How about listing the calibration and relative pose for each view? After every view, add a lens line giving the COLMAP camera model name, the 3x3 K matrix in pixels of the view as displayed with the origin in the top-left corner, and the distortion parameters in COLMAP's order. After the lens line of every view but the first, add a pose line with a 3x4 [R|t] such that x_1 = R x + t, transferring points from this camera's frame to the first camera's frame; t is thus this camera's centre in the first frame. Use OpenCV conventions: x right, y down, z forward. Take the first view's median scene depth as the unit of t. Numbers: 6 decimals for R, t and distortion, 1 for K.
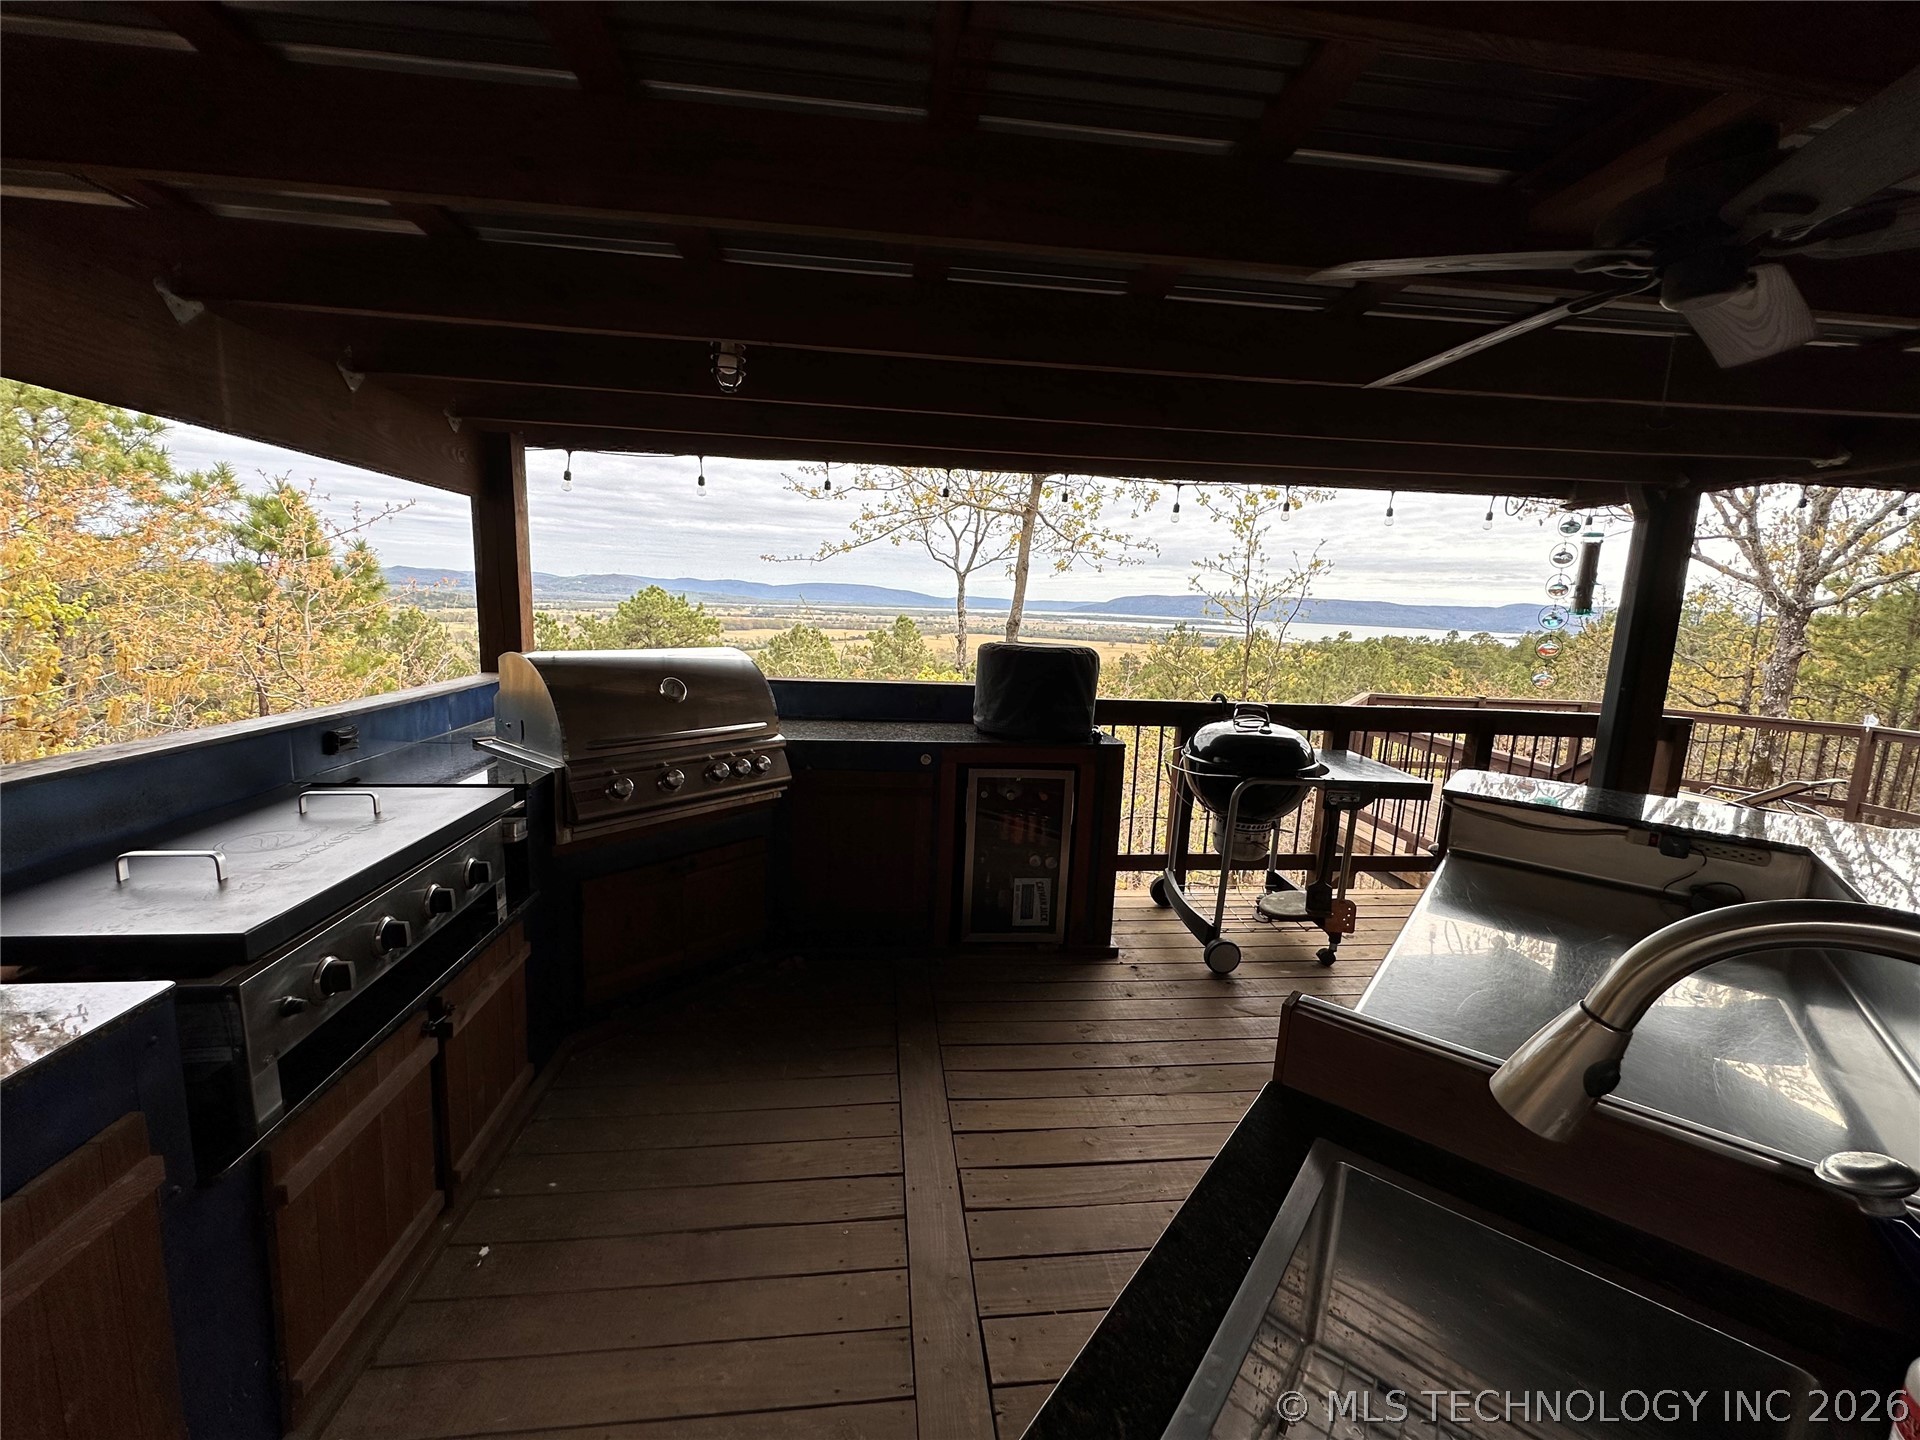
lens RADIAL K [[765.0, 0, 961.1], [0, 765.0, 725.9], [0, 0, 1]] dist [-0.000506, -0.000364]
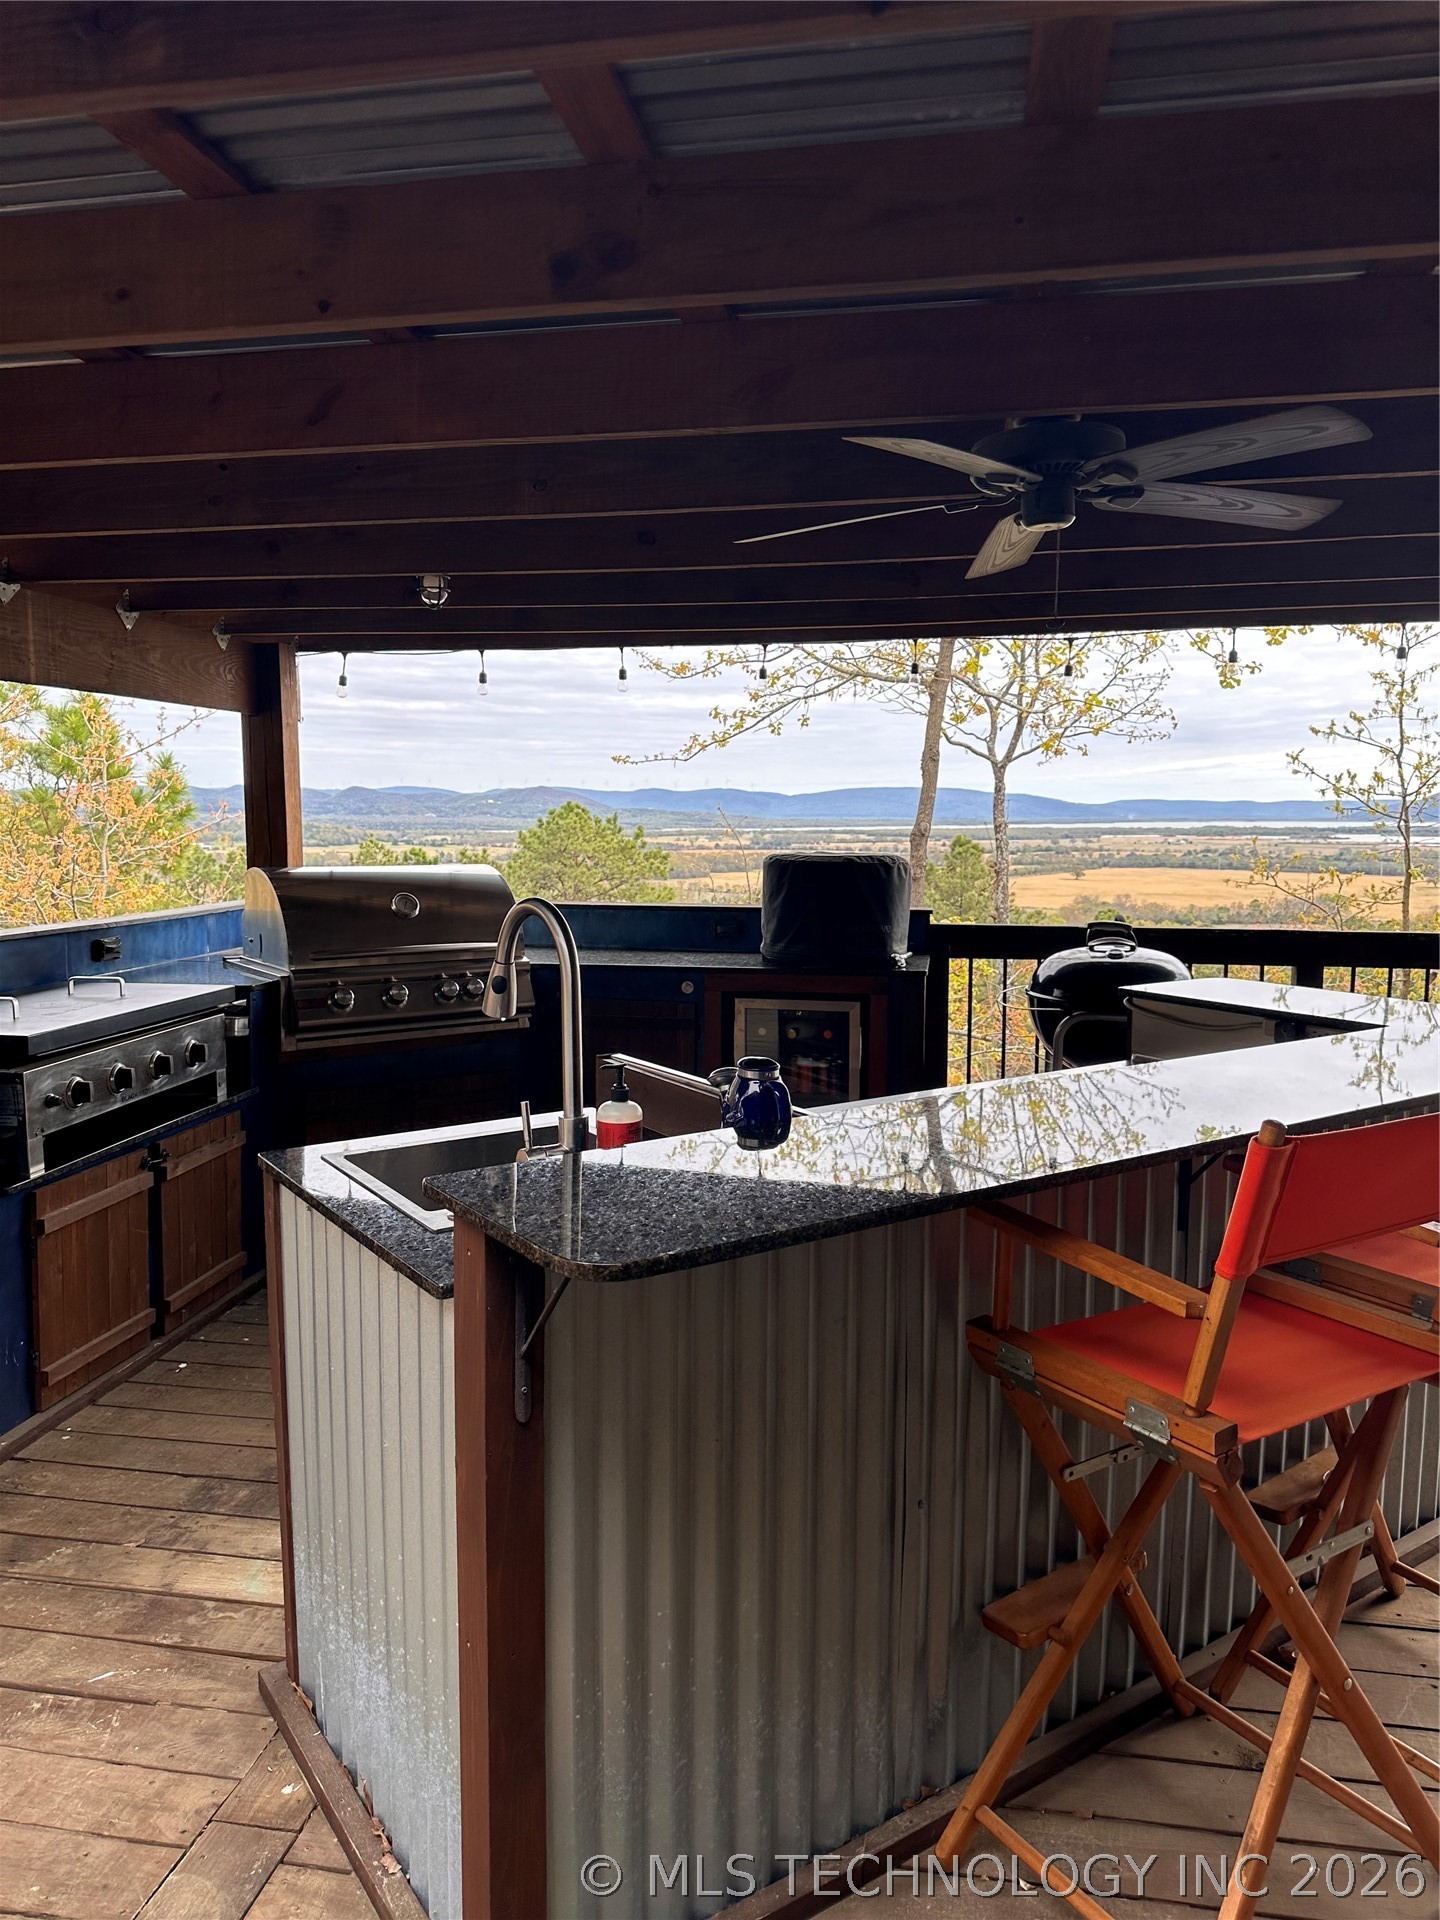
lens RADIAL K [[1340.5, 0, 734.8], [0, 1340.5, 960.0], [0, 0, 1]] dist [0.150302, -0.275540]
pose [[0.960864, -0.004137, -0.276988, 0.344747], [-0.011214, 0.998488, -0.053815, 0.075579], [0.276792, 0.054815, 0.959365, -0.362696]]
